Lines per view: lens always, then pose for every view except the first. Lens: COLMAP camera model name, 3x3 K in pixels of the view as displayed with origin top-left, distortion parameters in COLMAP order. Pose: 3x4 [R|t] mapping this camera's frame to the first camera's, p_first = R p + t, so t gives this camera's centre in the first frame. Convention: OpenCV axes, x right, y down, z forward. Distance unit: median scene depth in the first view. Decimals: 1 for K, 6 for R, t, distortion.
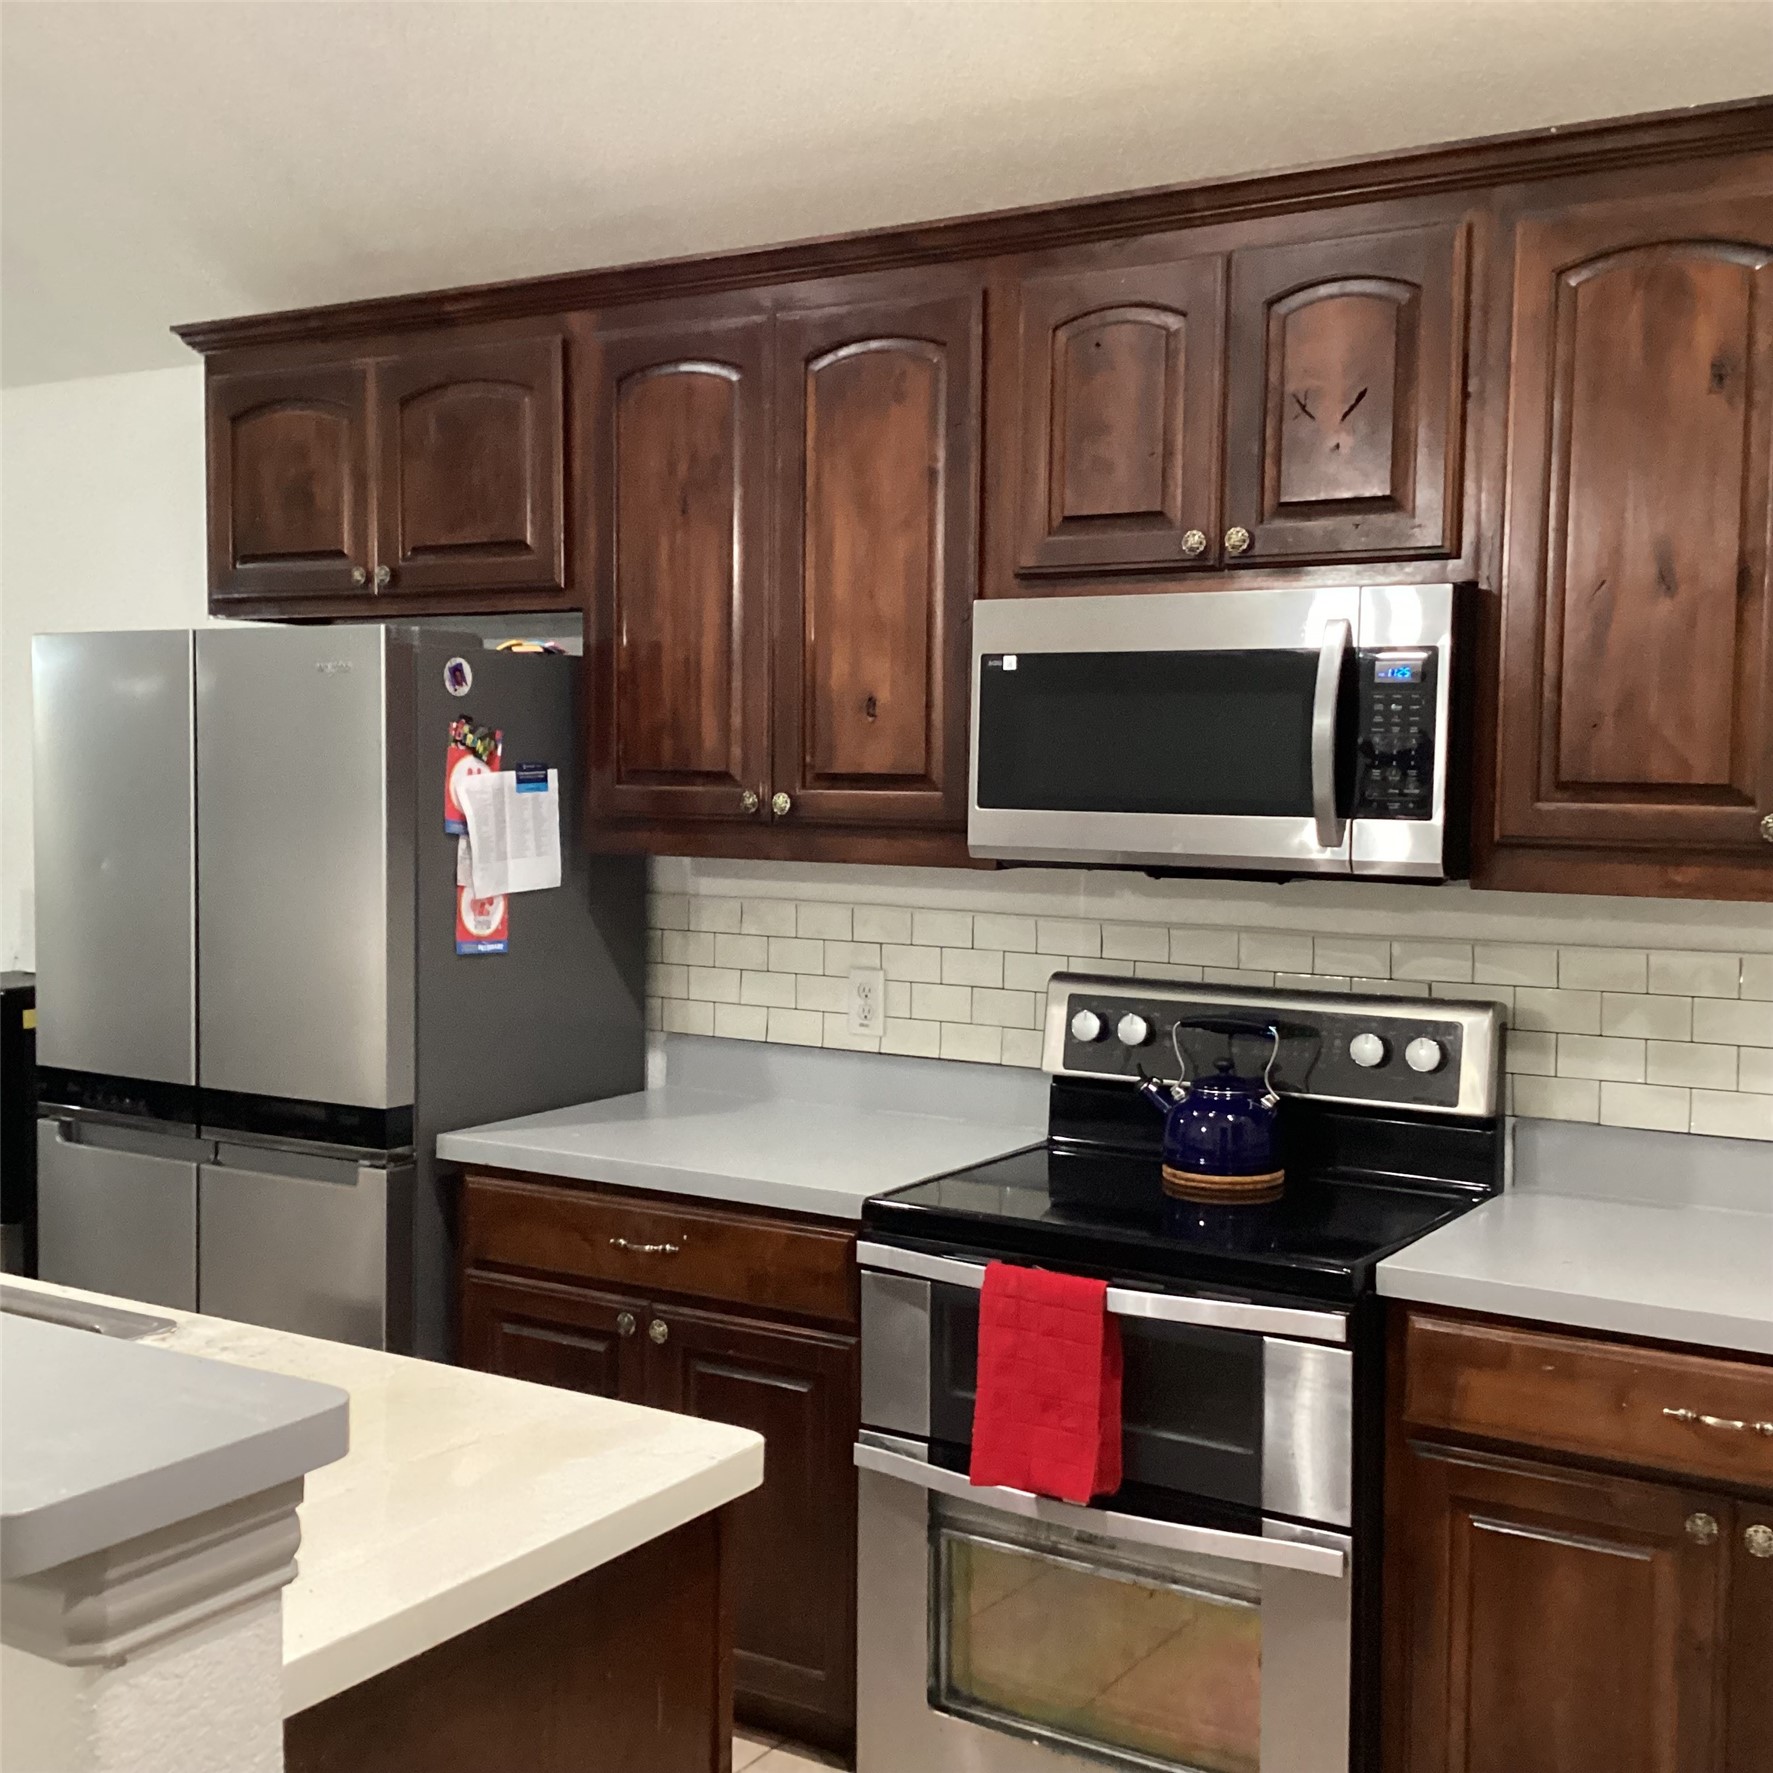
lens RADIAL K [[2147.5, 0, 886.5], [0, 2147.5, 886.5], [0, 0, 1]] dist [0.104879, -0.024782]
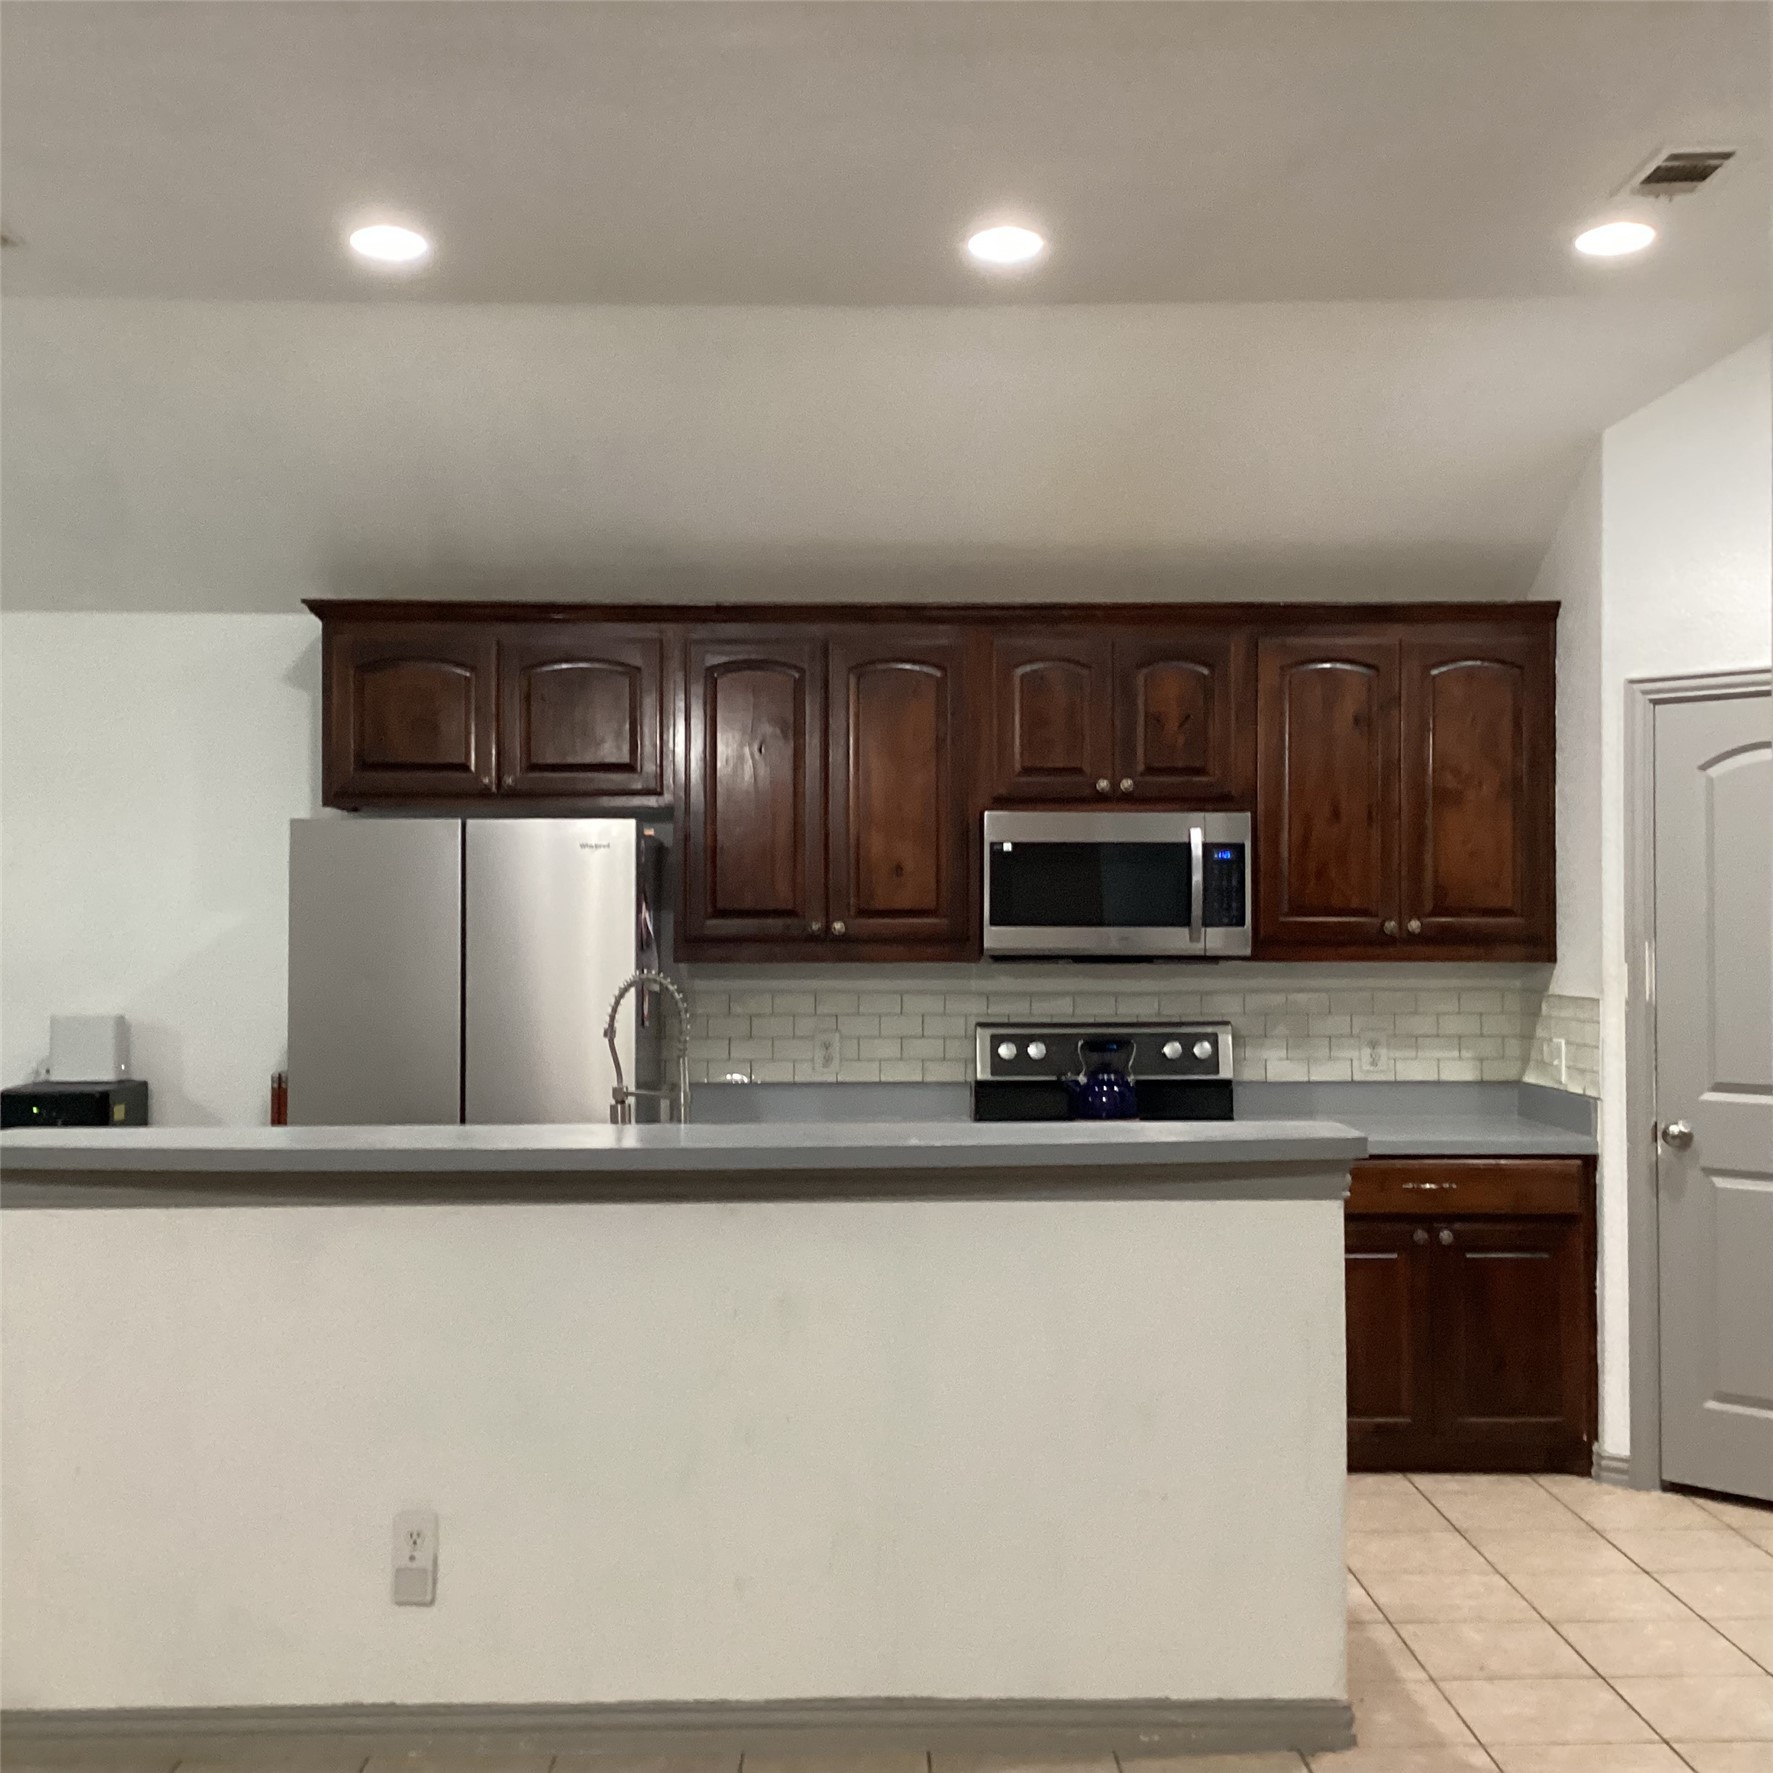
lens RADIAL K [[2147.5, 0, 886.5], [0, 2147.5, 886.5], [0, 0, 1]] dist [0.104879, -0.024782]
pose [[0.832655, -0.001981, 0.553789, -0.976929], [0.043596, 0.997125, -0.061982, 0.035700], [-0.552074, 0.075752, 0.830347, -0.426460]]
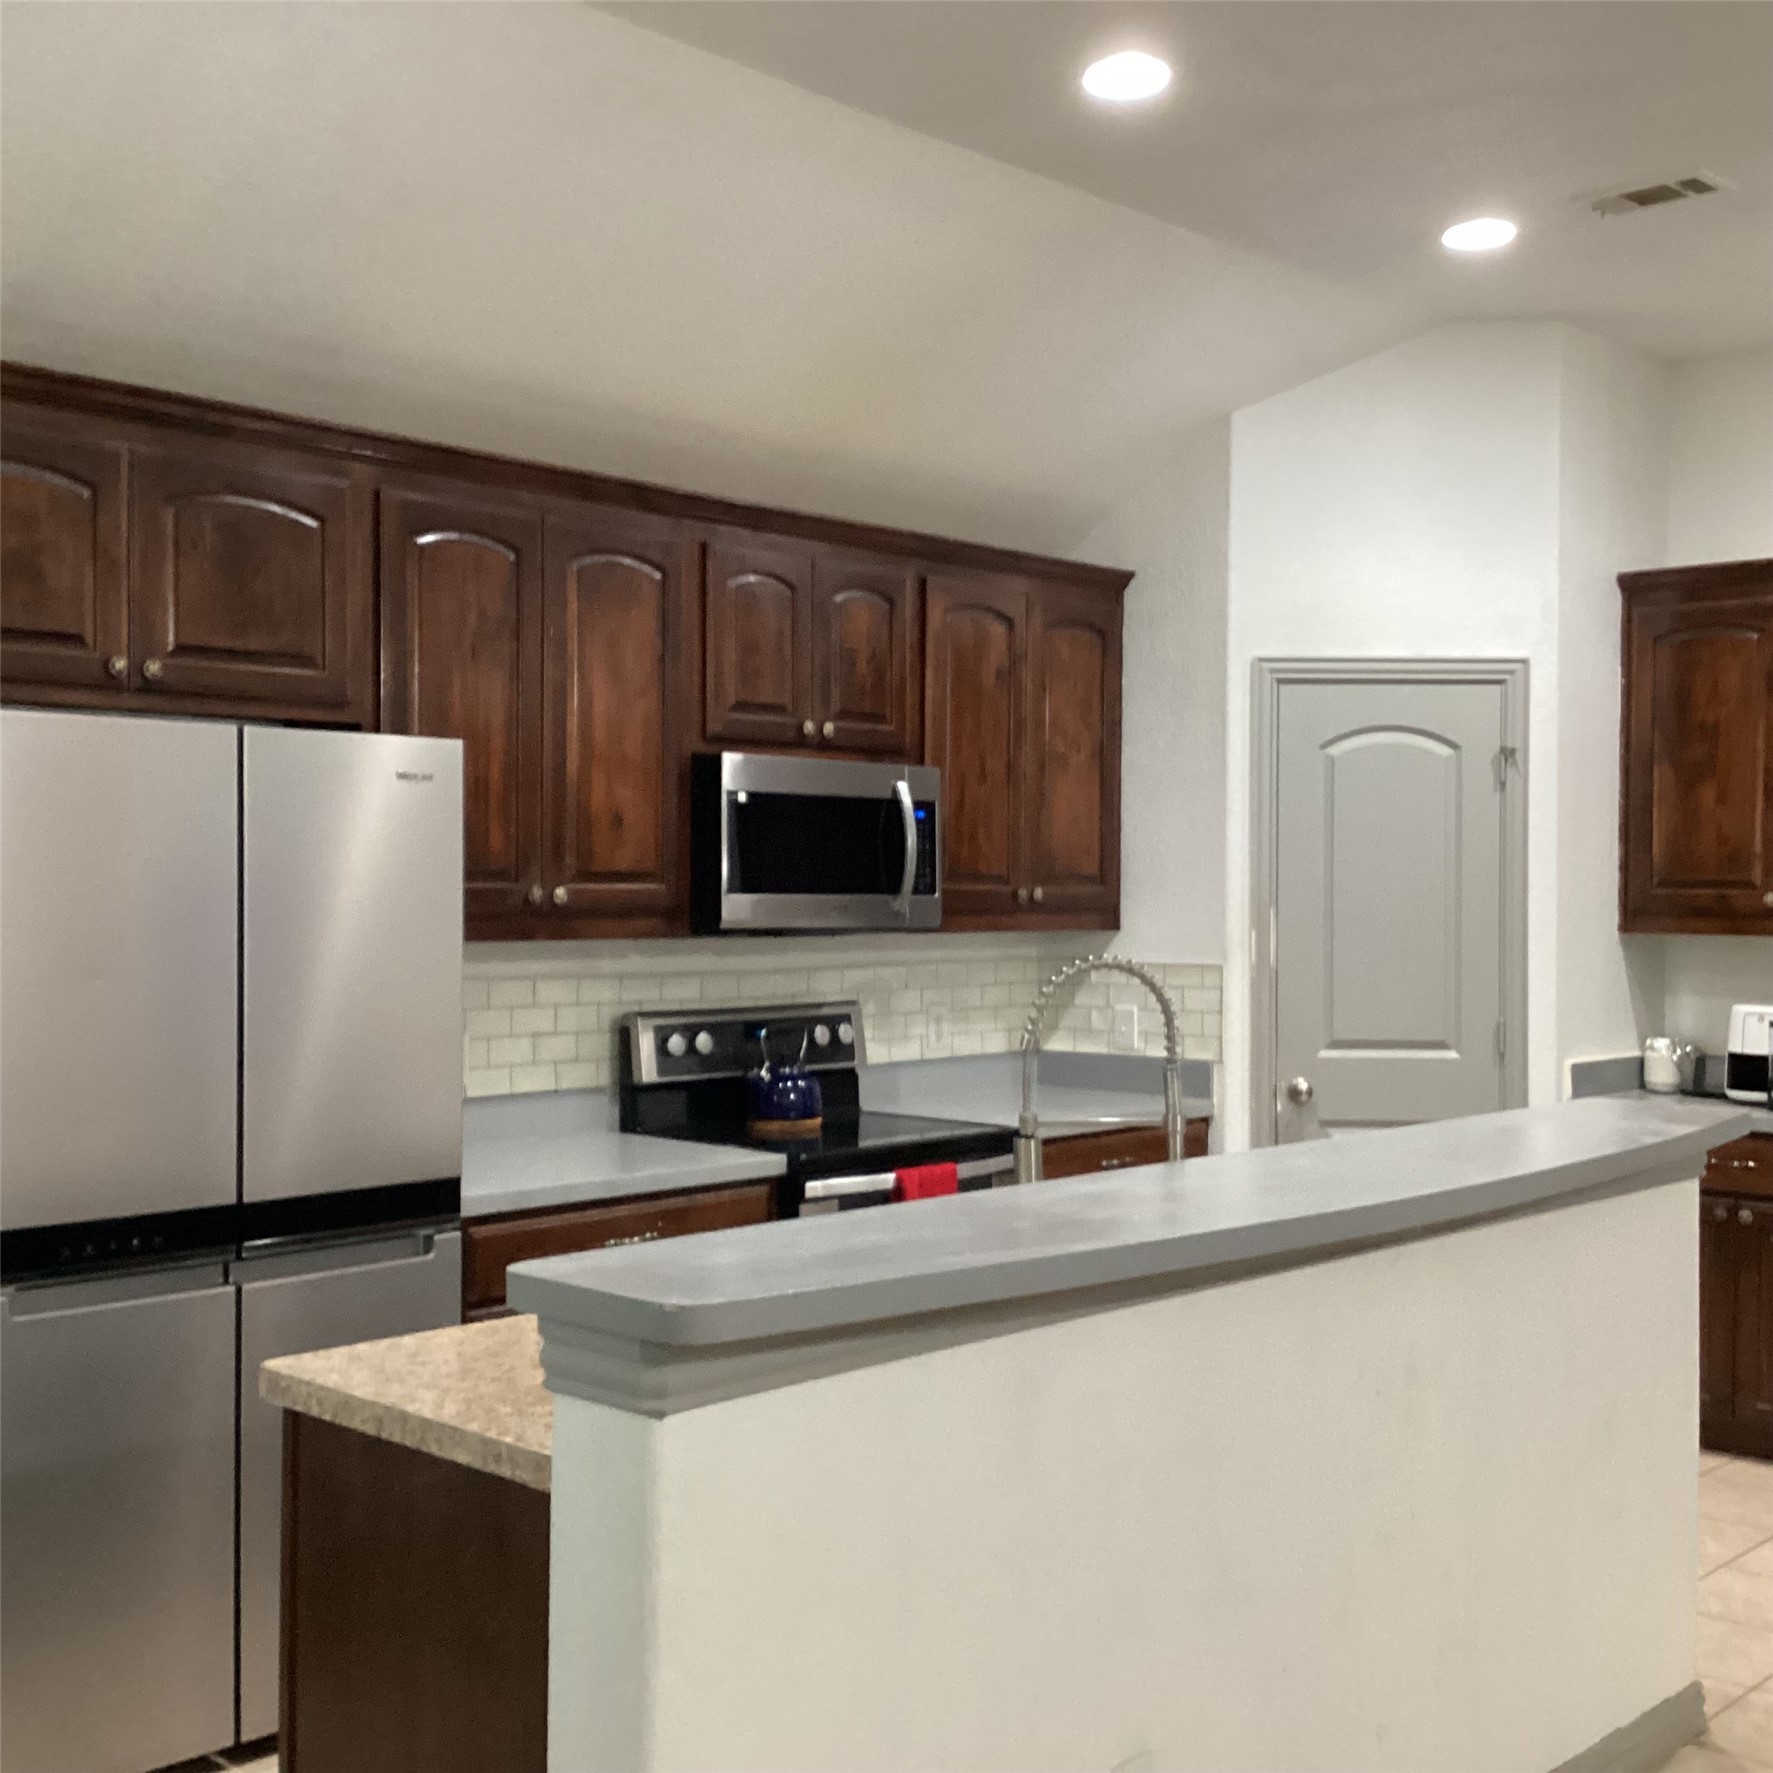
lens RADIAL K [[2122.9, 0, 886.5], [0, 2122.9, 886.5], [0, 0, 1]] dist [0.029404, 0.008989]
pose [[0.193401, -0.007453, 0.981091, -1.292135], [0.058591, 0.998274, -0.003966, -0.028117], [-0.979369, 0.058250, 0.193504, 0.584147]]
